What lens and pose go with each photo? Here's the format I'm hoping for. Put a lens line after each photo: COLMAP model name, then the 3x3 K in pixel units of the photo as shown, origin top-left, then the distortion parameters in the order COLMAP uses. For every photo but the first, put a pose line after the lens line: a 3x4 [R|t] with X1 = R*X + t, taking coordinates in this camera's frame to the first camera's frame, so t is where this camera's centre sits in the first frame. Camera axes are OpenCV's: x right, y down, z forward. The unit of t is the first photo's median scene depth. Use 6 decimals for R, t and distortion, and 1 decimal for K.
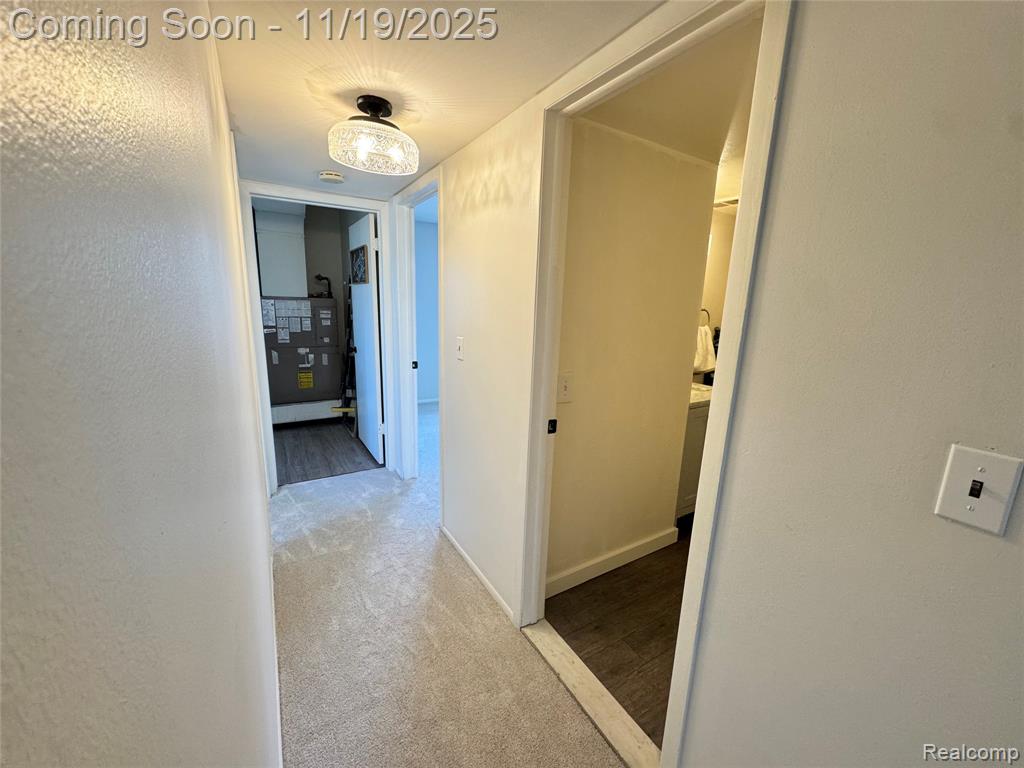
lens RADIAL K [[409.1, 0, 512.0], [0, 409.1, 384.0], [0, 0, 1]] dist [0.000065, -0.000188]
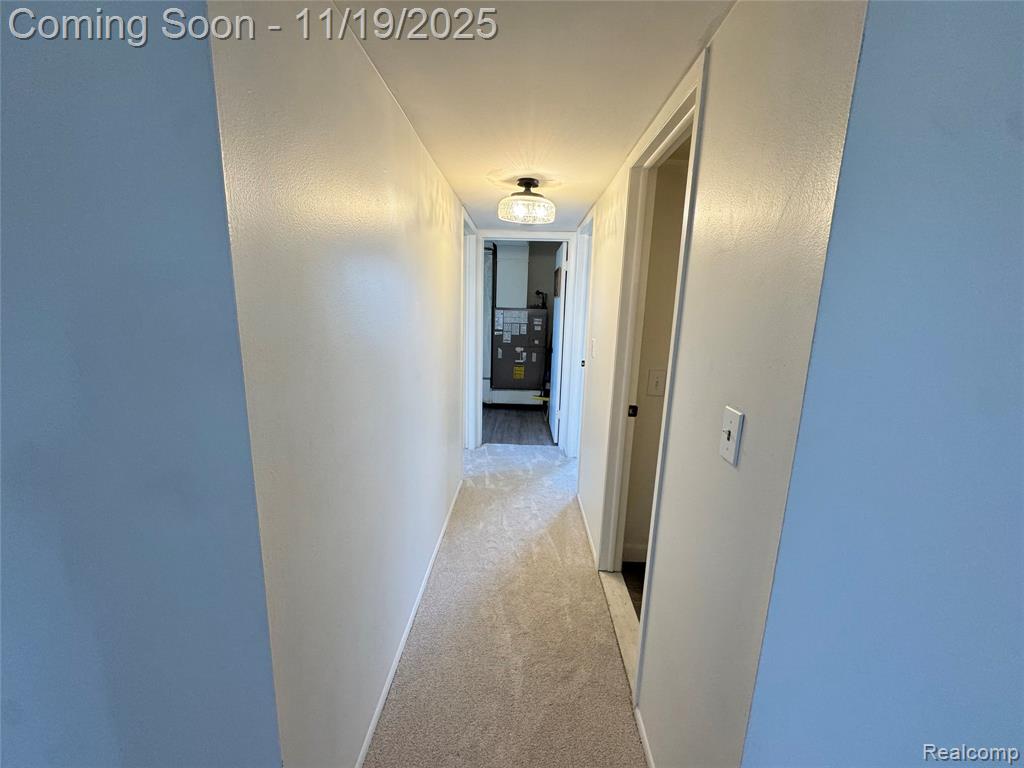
lens RADIAL K [[409.1, 0, 512.0], [0, 409.1, 382.8], [0, 0, 1]] dist [0.000065, -0.000188]
pose [[0.838964, 0.093544, -0.536086, 0.228070], [-0.108095, 0.994131, 0.004305, 0.026834], [0.533343, 0.054337, 0.844152, -0.125387]]
